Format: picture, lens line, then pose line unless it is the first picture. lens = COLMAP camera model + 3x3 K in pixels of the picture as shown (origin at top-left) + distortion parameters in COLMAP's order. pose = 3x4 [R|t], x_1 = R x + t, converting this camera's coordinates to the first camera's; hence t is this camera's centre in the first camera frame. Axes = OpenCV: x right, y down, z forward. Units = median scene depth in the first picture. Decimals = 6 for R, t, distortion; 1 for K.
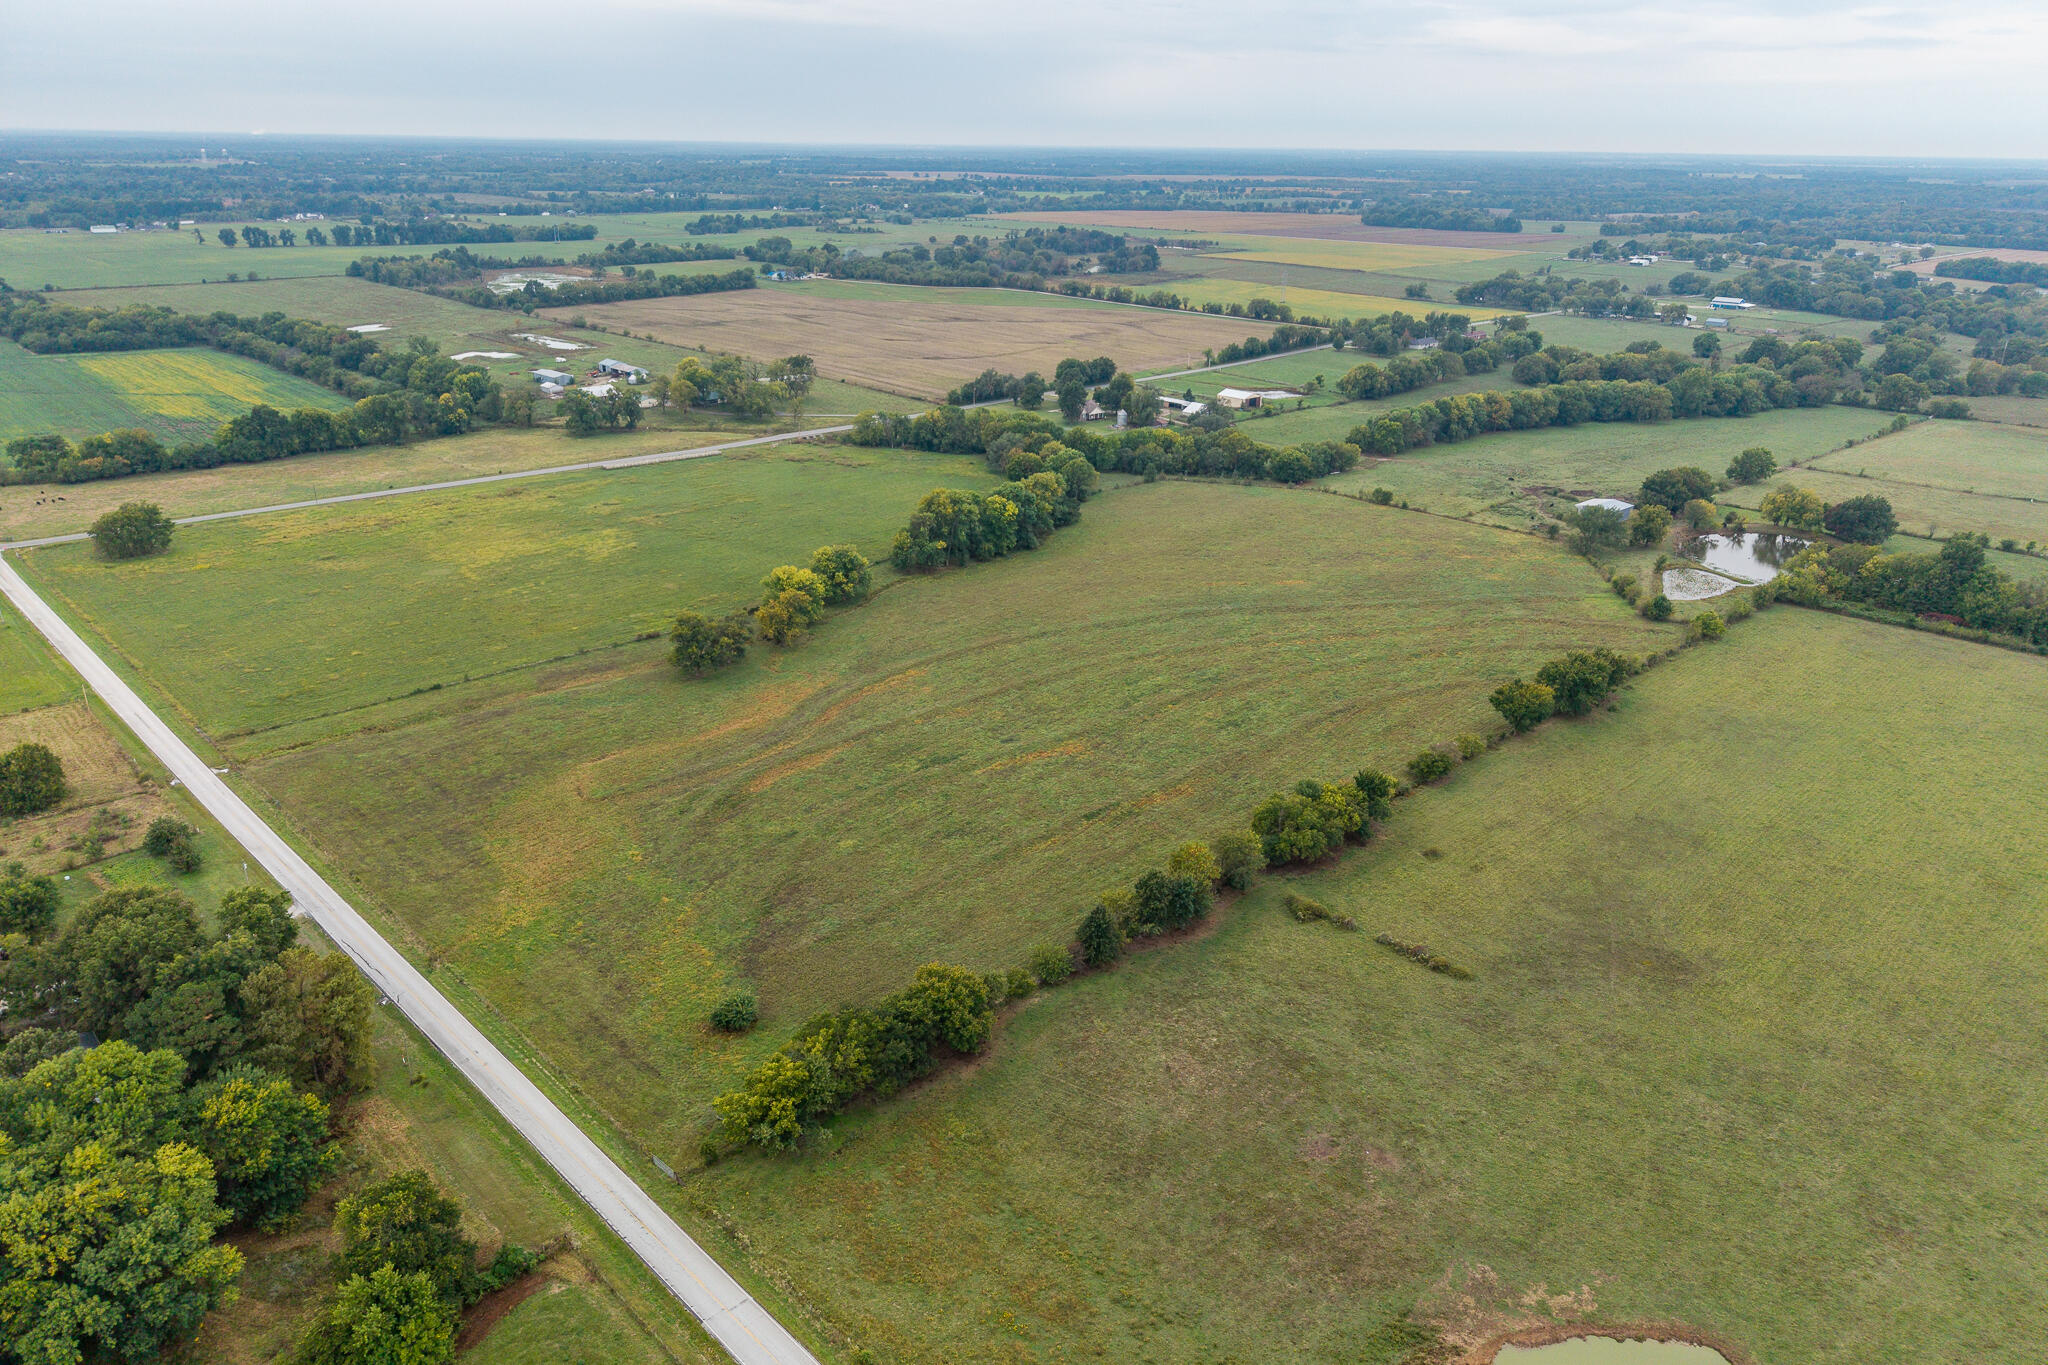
lens RADIAL K [[1374.6, 0, 1023.6], [0, 1374.6, 680.0], [0, 0, 1]] dist [0.022076, -0.021746]
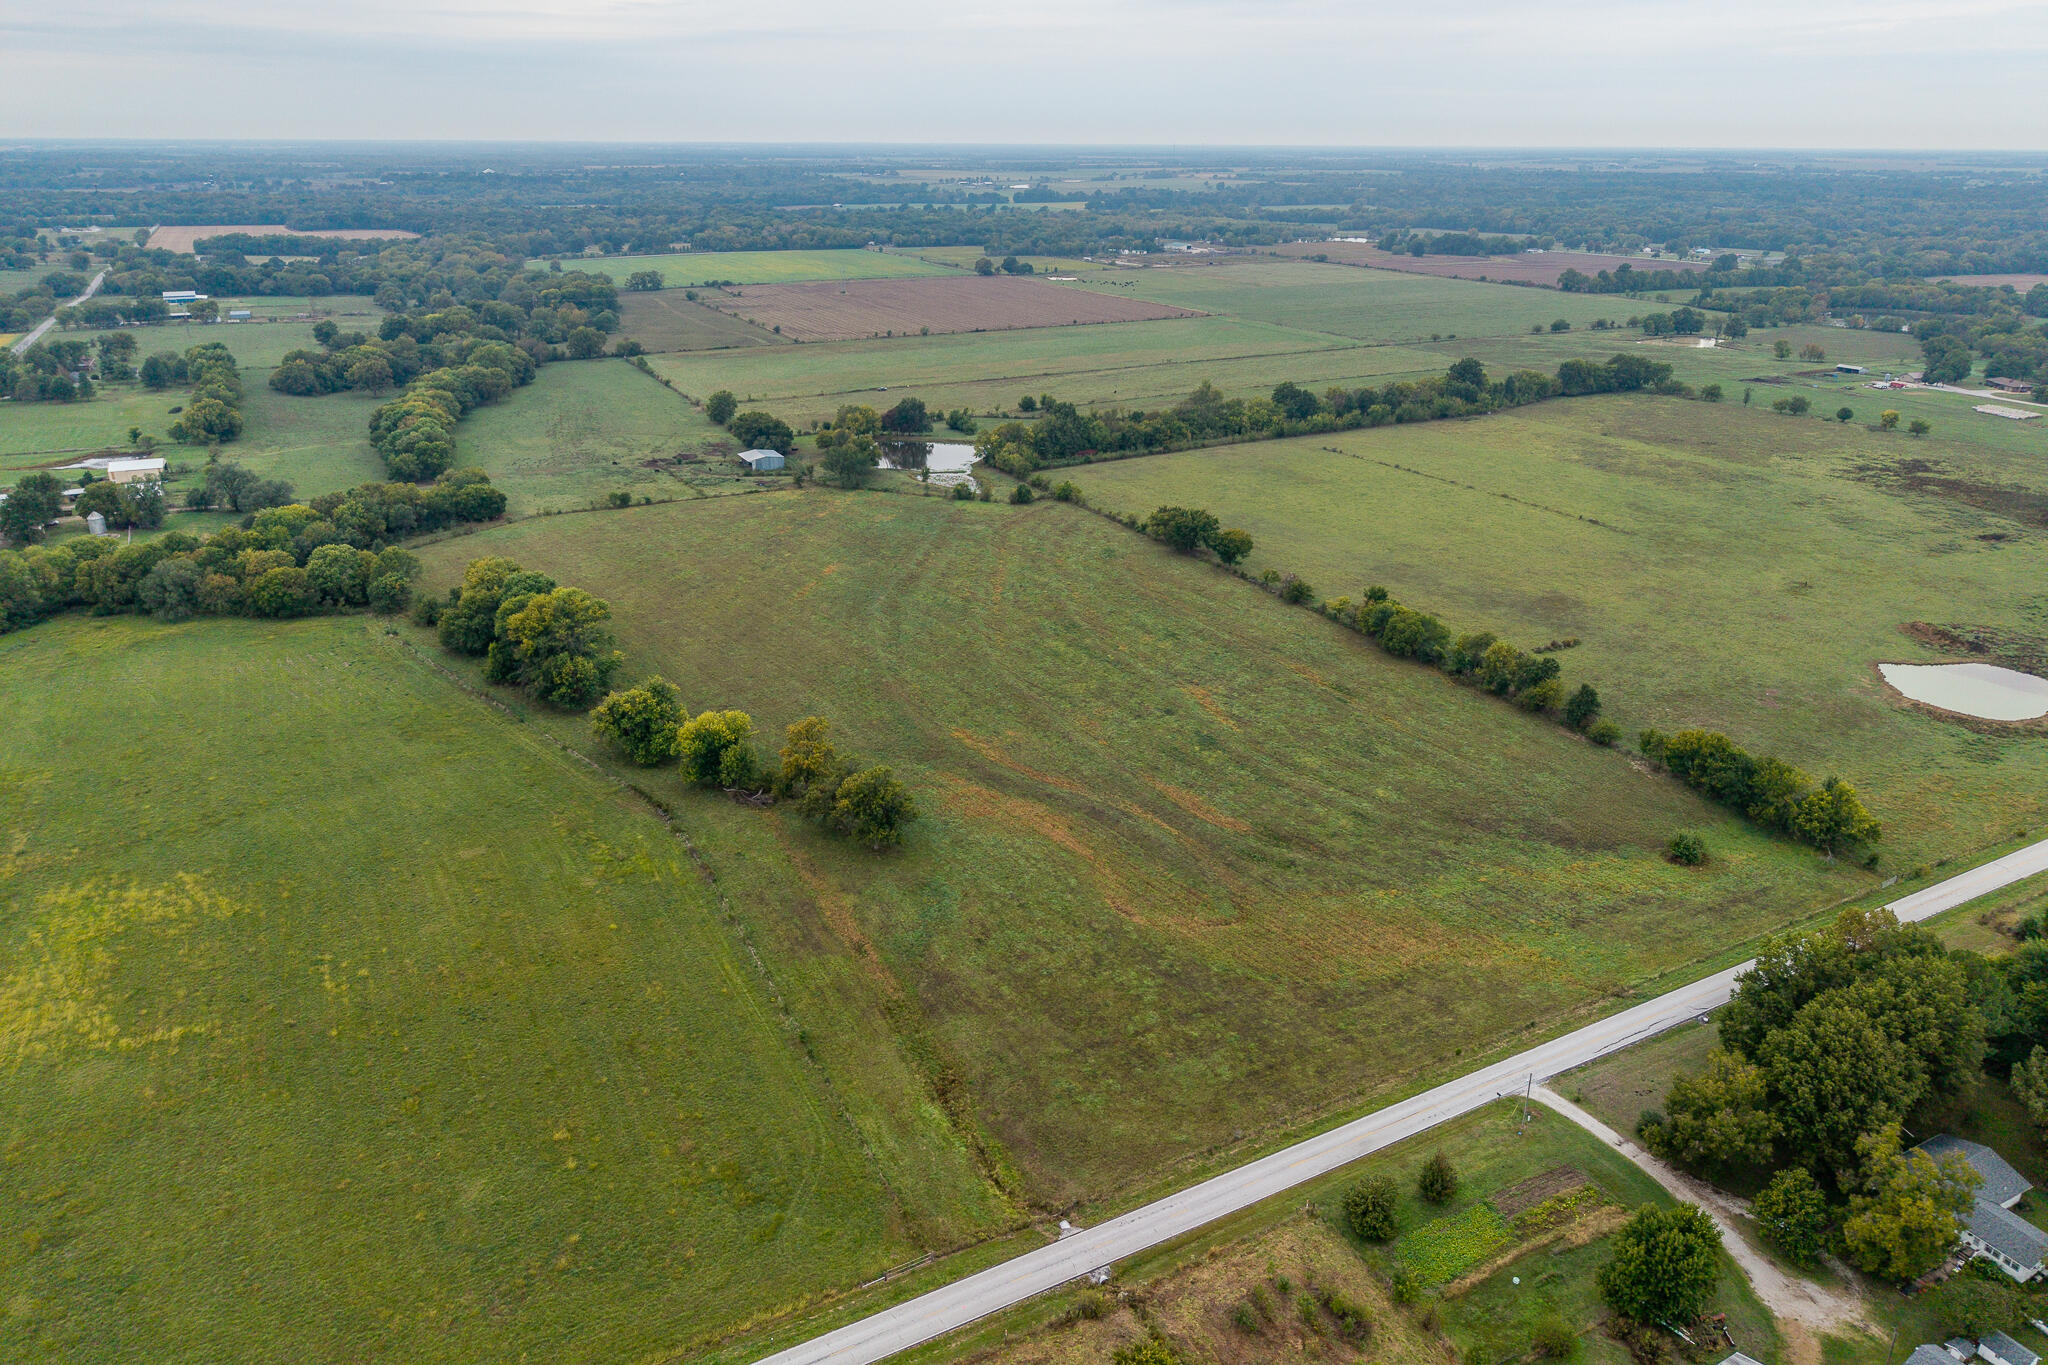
lens RADIAL K [[1374.6, 0, 1030.9], [0, 1374.6, 691.8], [0, 0, 1]] dist [0.022076, -0.021746]
pose [[0.278308, -0.369027, 0.886772, -0.720668], [0.349625, 0.898832, 0.264318, -0.212532], [-0.894599, 0.236476, 0.379173, 0.518388]]
